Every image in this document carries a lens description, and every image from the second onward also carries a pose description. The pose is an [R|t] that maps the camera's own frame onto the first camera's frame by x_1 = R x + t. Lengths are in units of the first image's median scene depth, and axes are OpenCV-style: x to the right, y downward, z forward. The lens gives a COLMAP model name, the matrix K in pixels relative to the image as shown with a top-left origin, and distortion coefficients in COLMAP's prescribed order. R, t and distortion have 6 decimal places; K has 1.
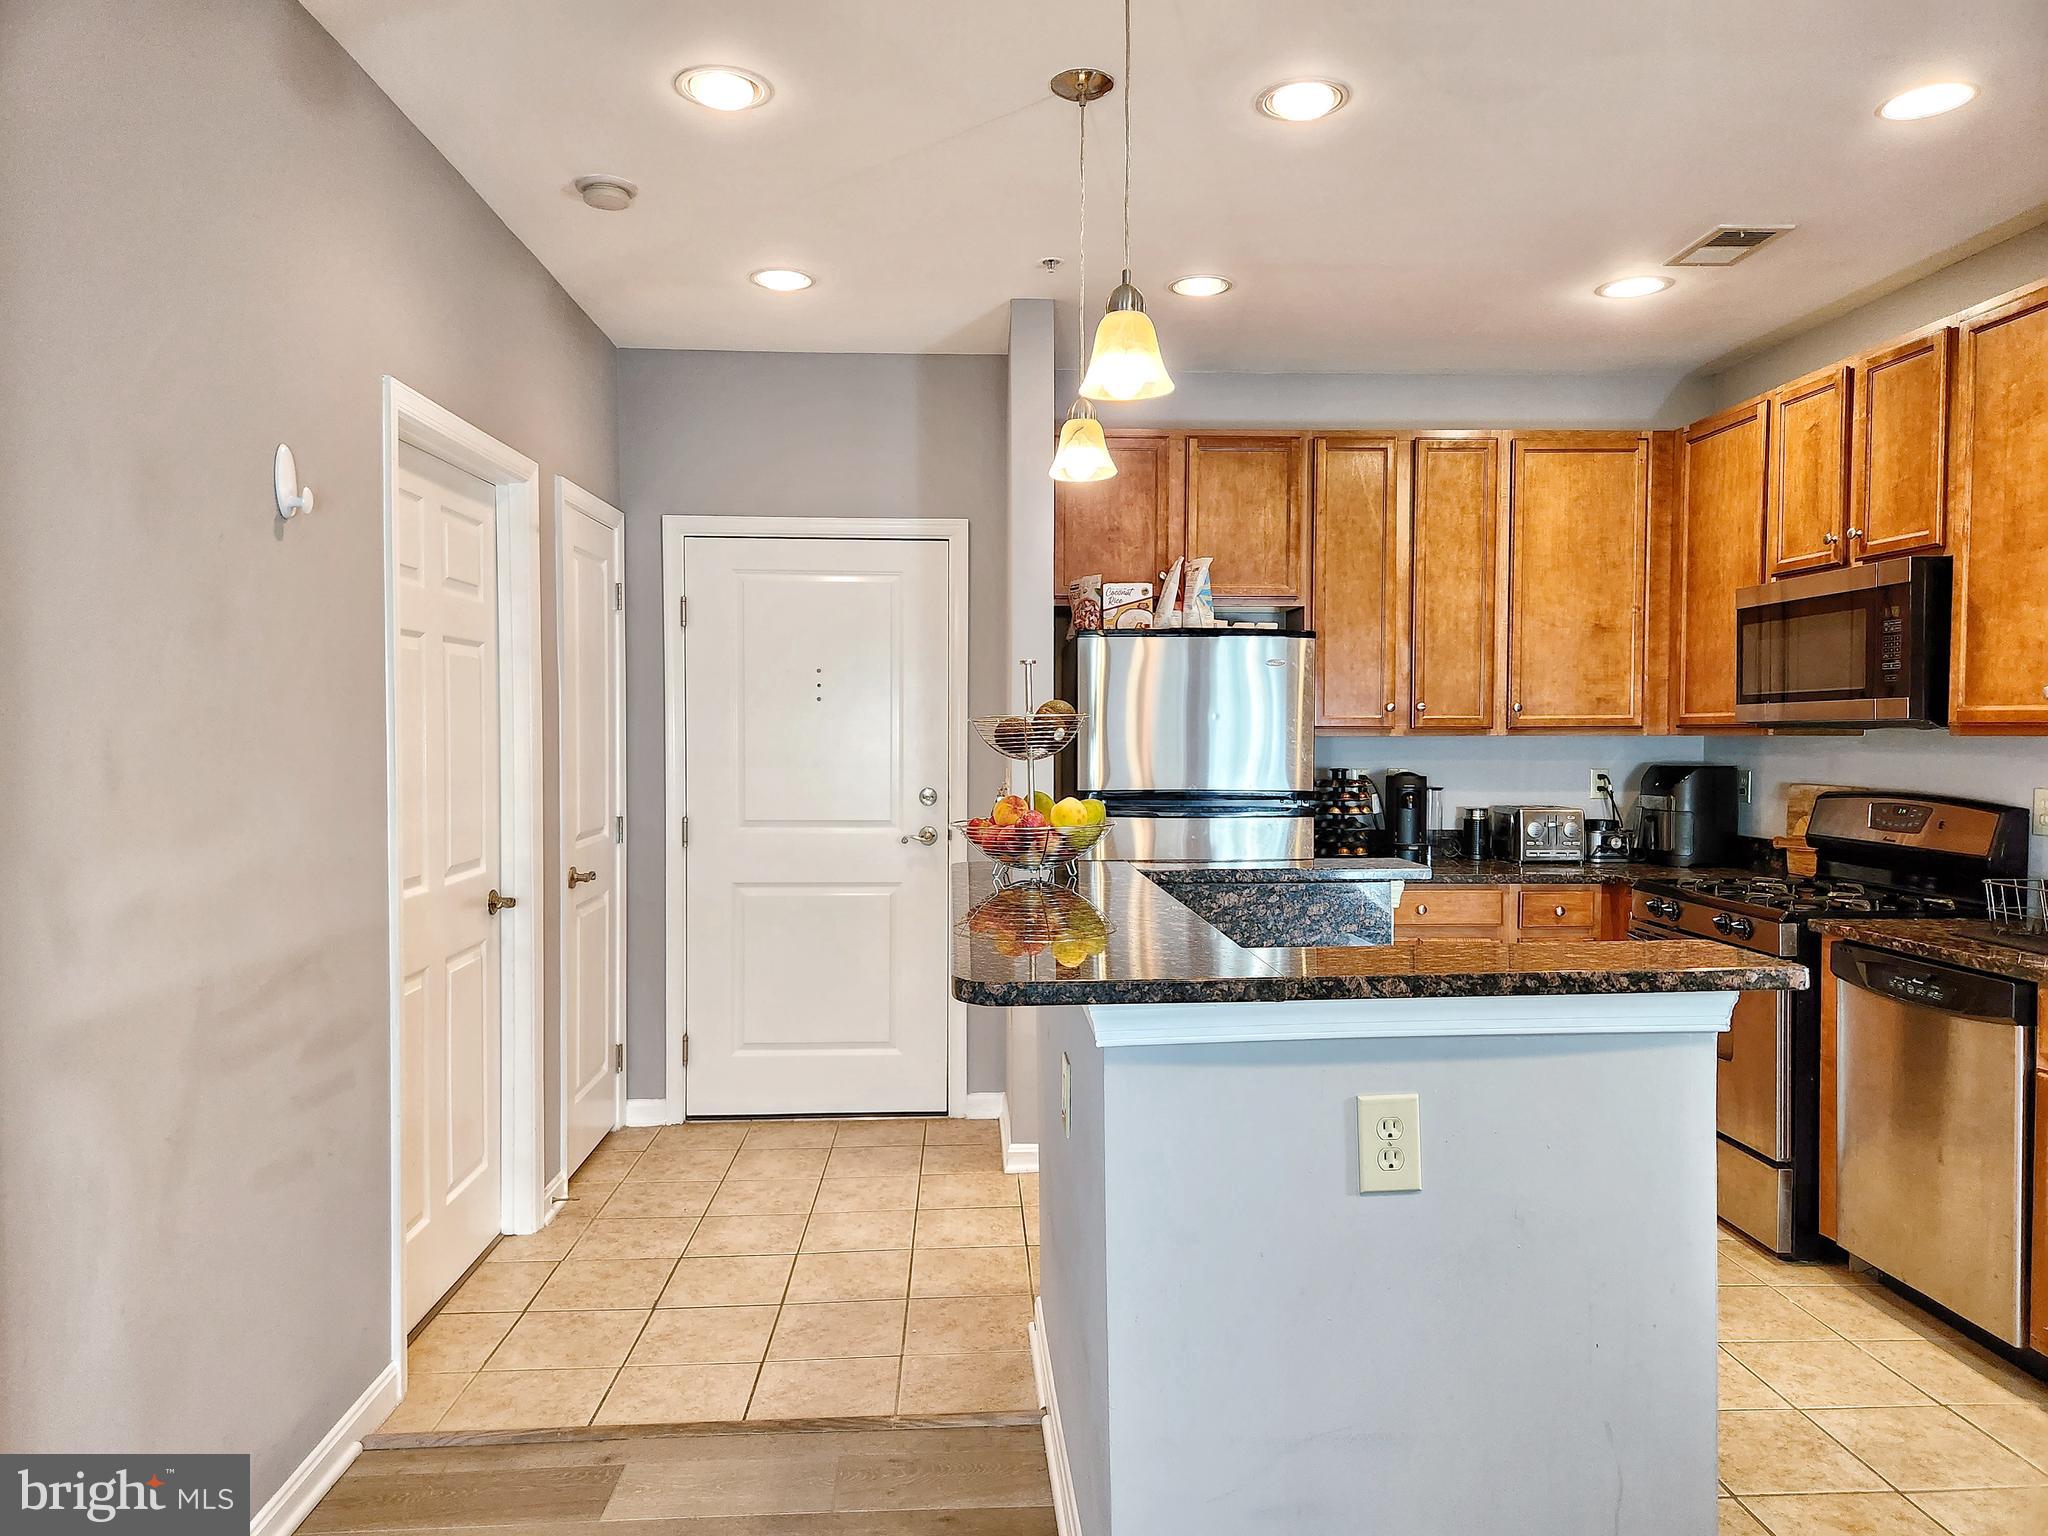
lens RADIAL K [[1236.7, 0, 1080.6], [0, 1236.7, 767.8], [0, 0, 1]] dist [0.052029, -0.000864]
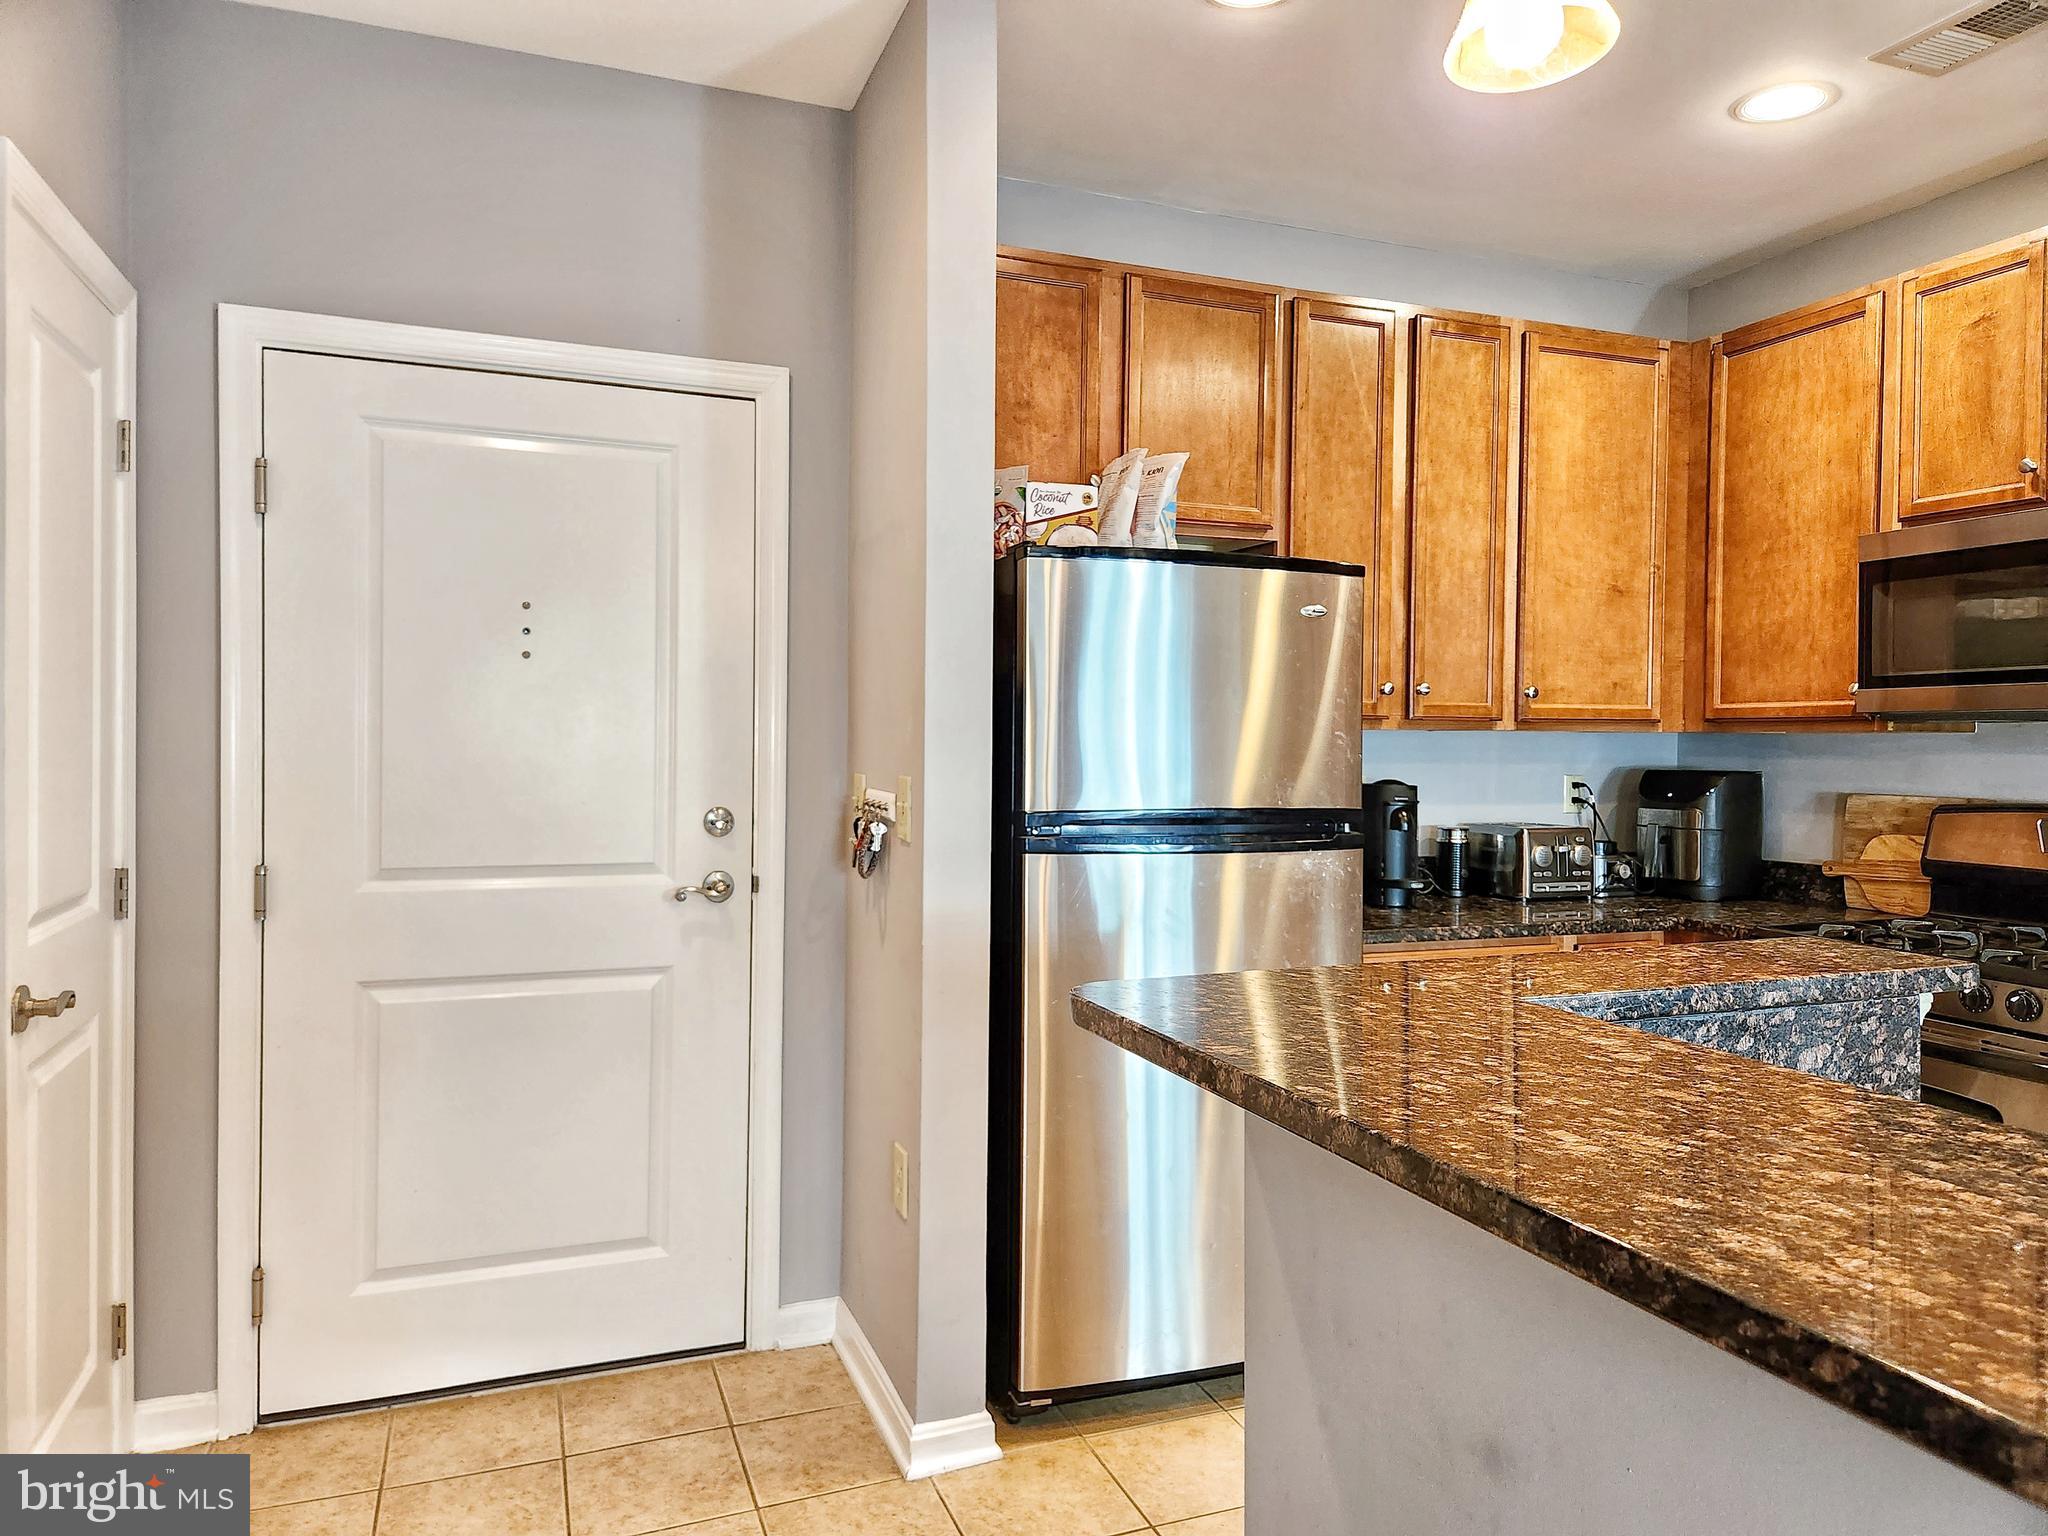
lens RADIAL K [[1298.9, 0, 1056.2], [0, 1298.9, 760.7], [0, 0, 1]] dist [0.064338, -0.047851]
pose [[0.958607, 0.002165, 0.284725, -0.147378], [0.000978, 0.999940, -0.010896, 0.000466], [-0.284731, 0.010724, 0.958547, 0.342823]]
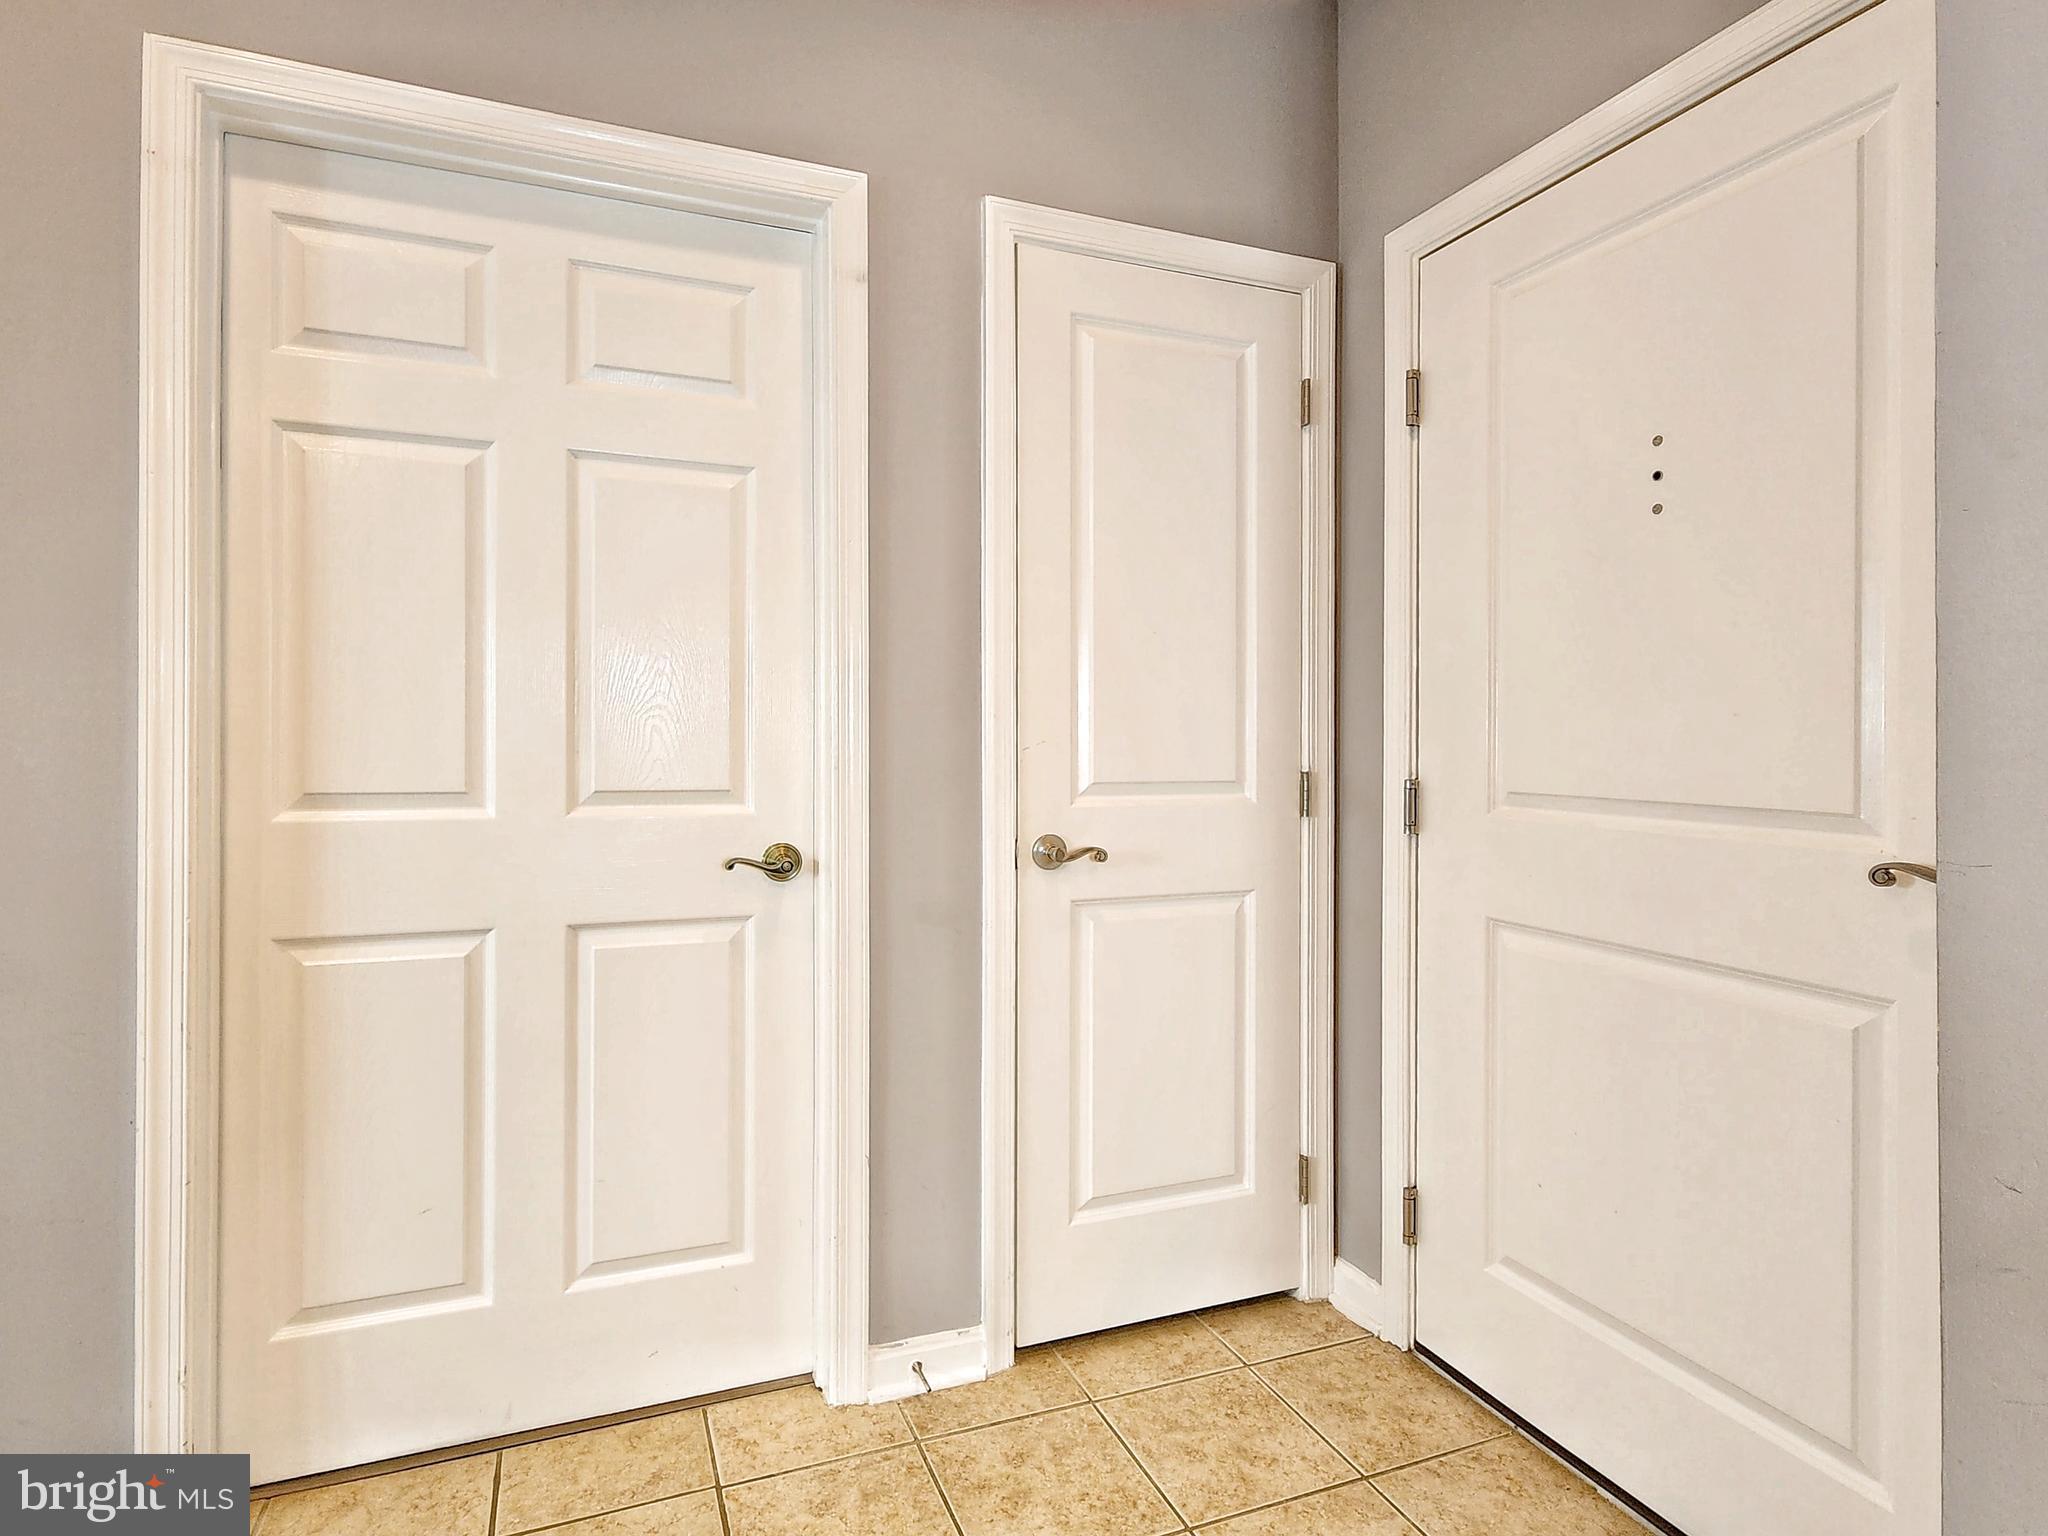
lens RADIAL K [[1058.3, 0, 992.6], [0, 1058.3, 735.4], [0, 0, 1]] dist [0.003302, 0.000144]
pose [[0.279038, -0.006109, -0.960261, 0.069507], [-0.031236, 0.999393, -0.015435, 0.033005], [0.959772, 0.034302, 0.278677, 0.688979]]
